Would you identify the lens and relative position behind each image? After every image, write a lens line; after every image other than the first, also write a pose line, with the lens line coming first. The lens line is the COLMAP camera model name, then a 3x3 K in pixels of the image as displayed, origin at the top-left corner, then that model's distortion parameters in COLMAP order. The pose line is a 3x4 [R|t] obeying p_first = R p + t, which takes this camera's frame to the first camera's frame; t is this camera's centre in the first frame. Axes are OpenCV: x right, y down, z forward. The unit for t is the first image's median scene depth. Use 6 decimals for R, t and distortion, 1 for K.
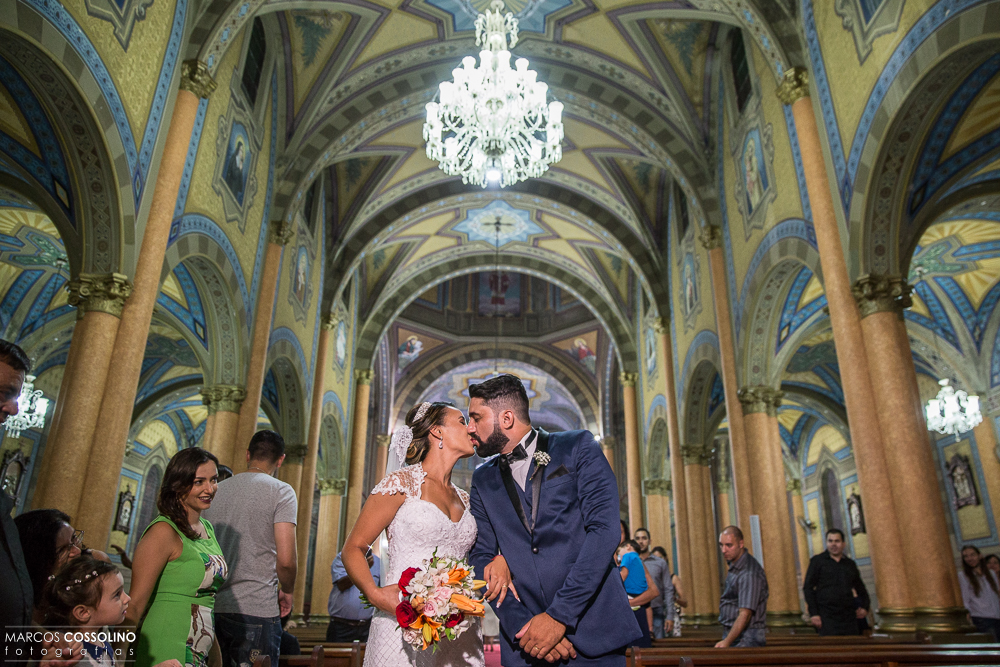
lens RADIAL K [[714.9, 0, 522.0], [0, 714.9, 333.6], [0, 0, 1]] dist [-0.074614, 0.026631]
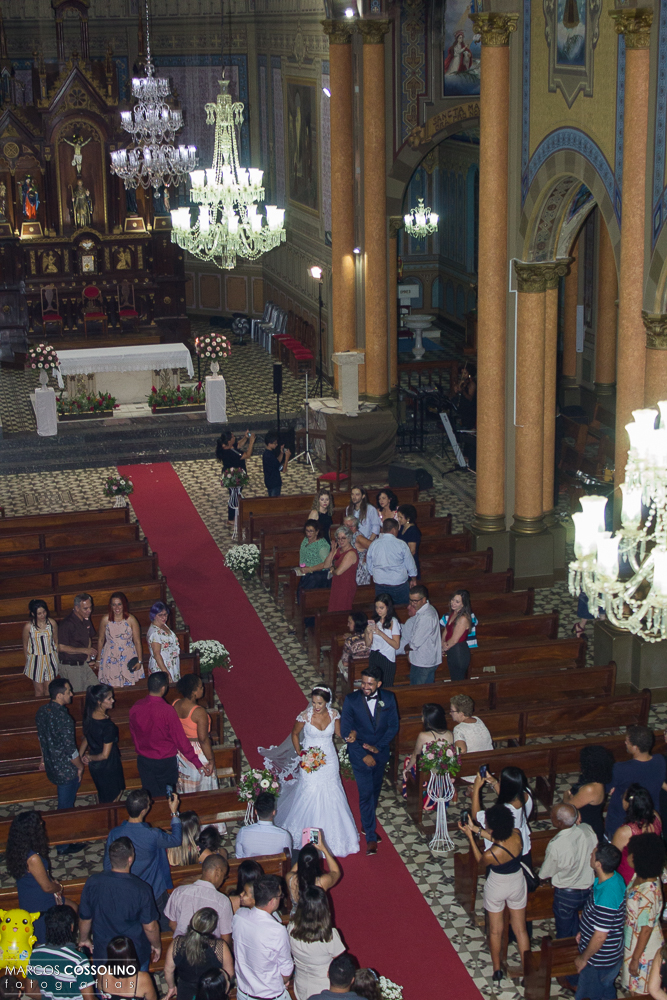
lens RADIAL K [[1635.8, 0, 329.6], [0, 1635.8, 494.4], [0, 0, 1]] dist [-0.017169, 0.000000]
pose [[0.979673, -0.066400, 0.189291, -0.153425], [-0.062192, 0.796595, 0.601306, -0.294587], [-0.190715, -0.600855, 0.776274, 0.079482]]
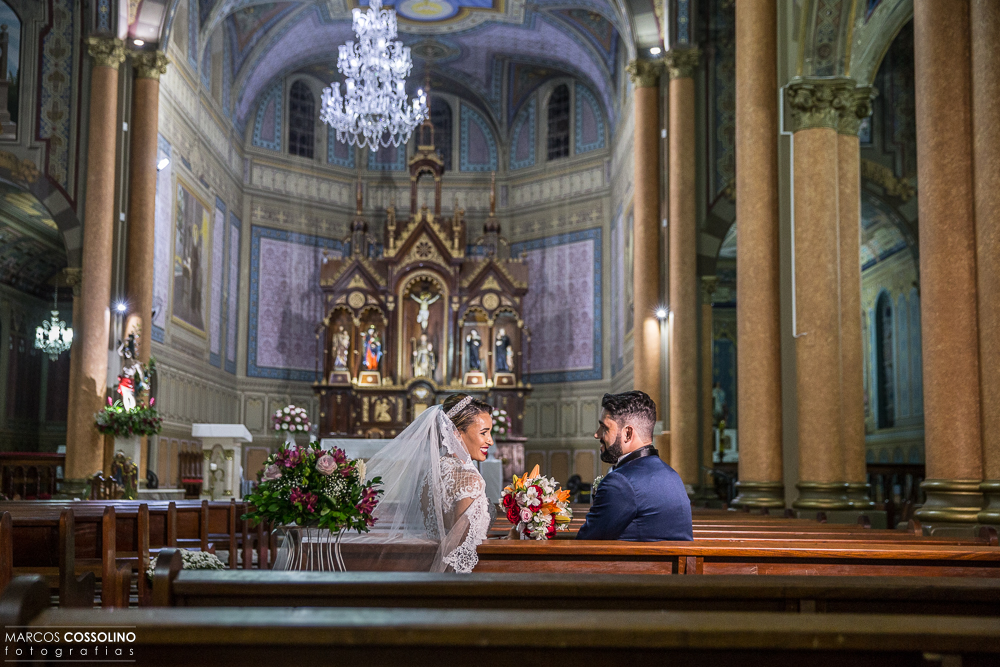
lens RADIAL K [[1287.0, 0, 500.3], [0, 1287.0, 334.0], [0, 0, 1]] dist [0.070234, 0.000000]
pose [[0.999646, 0.012279, -0.023594, 0.054048], [-0.005662, 0.964969, 0.262303, 0.150638], [0.025989, -0.262077, 0.964697, 0.376071]]
